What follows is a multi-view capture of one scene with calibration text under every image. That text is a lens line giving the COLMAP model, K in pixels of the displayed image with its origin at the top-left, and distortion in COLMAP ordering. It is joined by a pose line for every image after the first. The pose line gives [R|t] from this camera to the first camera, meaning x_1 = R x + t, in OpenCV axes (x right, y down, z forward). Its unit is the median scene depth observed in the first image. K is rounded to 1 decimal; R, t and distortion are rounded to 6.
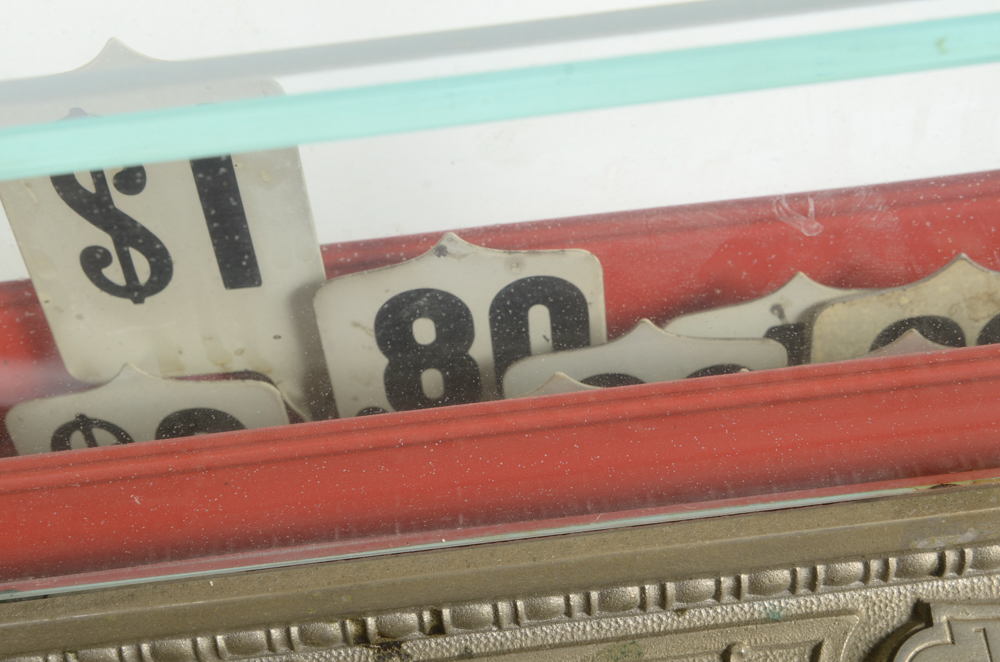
lens RADIAL K [[1444.0, 0, 504.1], [0, 1444.0, 345.2], [0, 0, 1]] dist [0.002009, 0.056705]
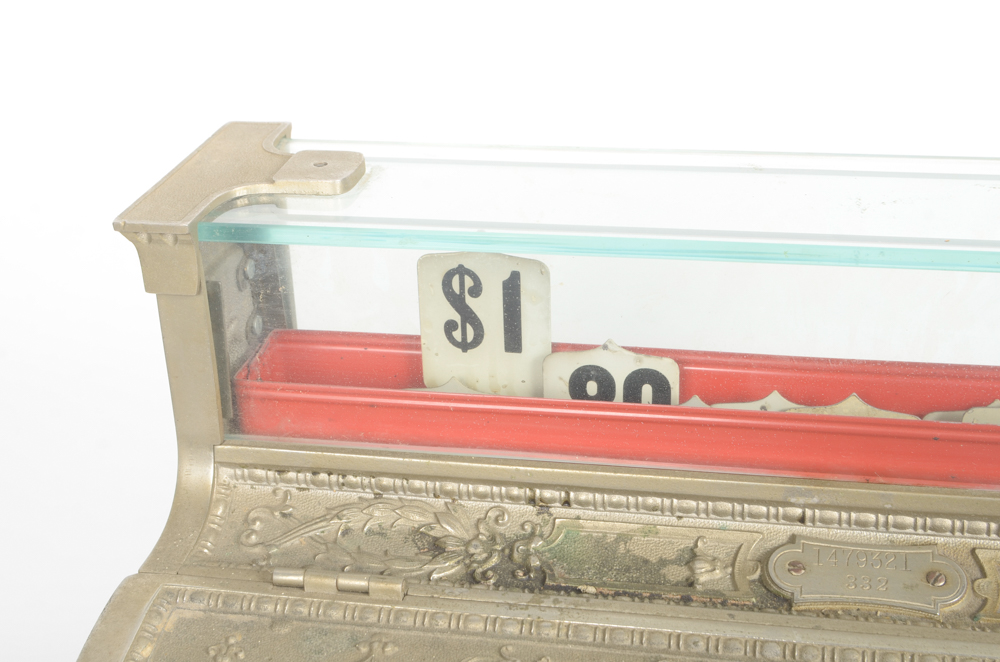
lens RADIAL K [[1444.0, 0, 504.1], [0, 1444.0, 345.2], [0, 0, 1]] dist [0.002009, 0.056705]
pose [[0.963949, 0.164395, -0.209229, 0.258007], [-0.212392, 0.949038, -0.232844, 0.460876], [0.160288, 0.268889, 0.949740, -1.060310]]
